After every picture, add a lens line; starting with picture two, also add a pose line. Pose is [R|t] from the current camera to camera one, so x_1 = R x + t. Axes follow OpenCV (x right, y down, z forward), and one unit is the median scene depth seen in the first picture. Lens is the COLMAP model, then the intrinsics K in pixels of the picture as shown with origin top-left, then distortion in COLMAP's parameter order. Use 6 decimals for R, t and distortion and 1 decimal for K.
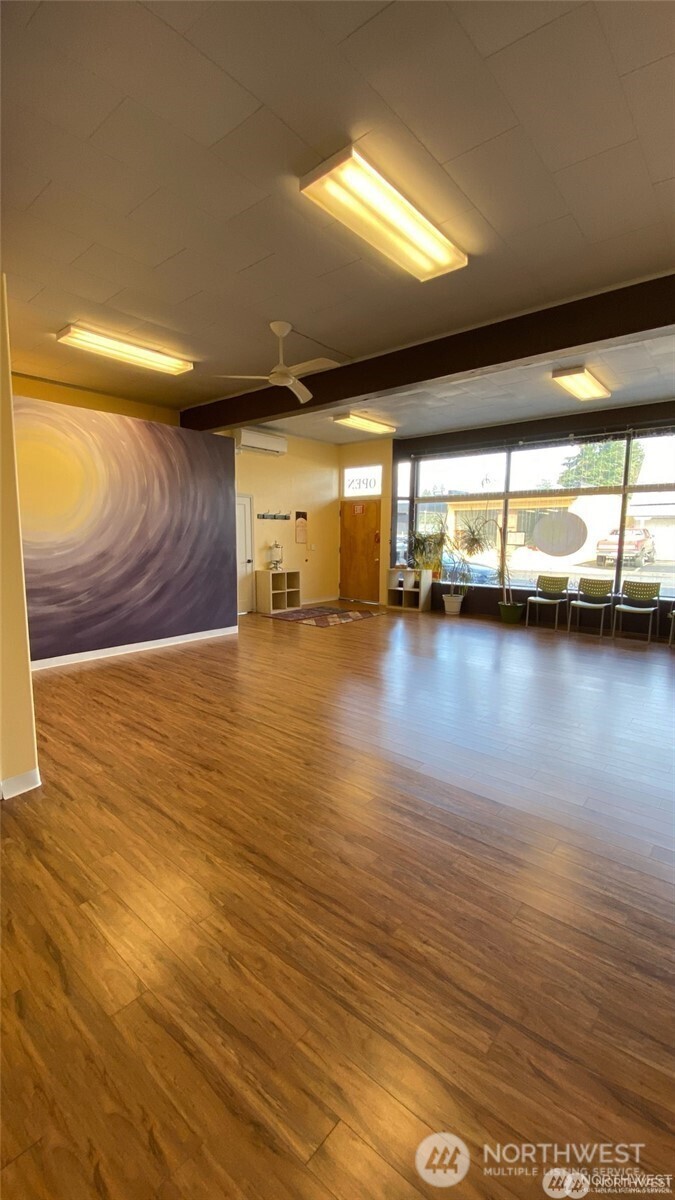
lens RADIAL K [[483.5, 0, 341.3], [0, 483.5, 599.3], [0, 0, 1]] dist [0.030120, -0.022990]
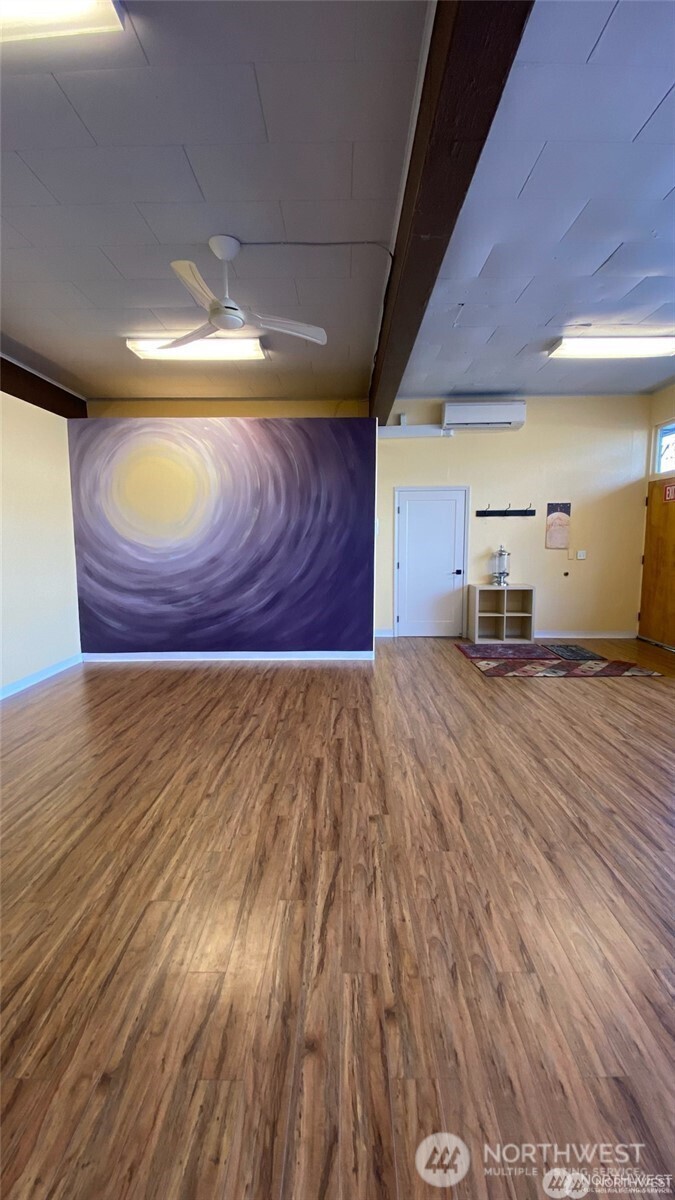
lens RADIAL K [[483.5, 0, 341.3], [0, 483.5, 599.3], [0, 0, 1]] dist [0.030120, -0.022990]
pose [[0.628923, 0.089663, -0.772280, 0.466694], [-0.095178, 0.994735, 0.037981, -0.073579], [0.771620, 0.049617, 0.634146, 0.568150]]
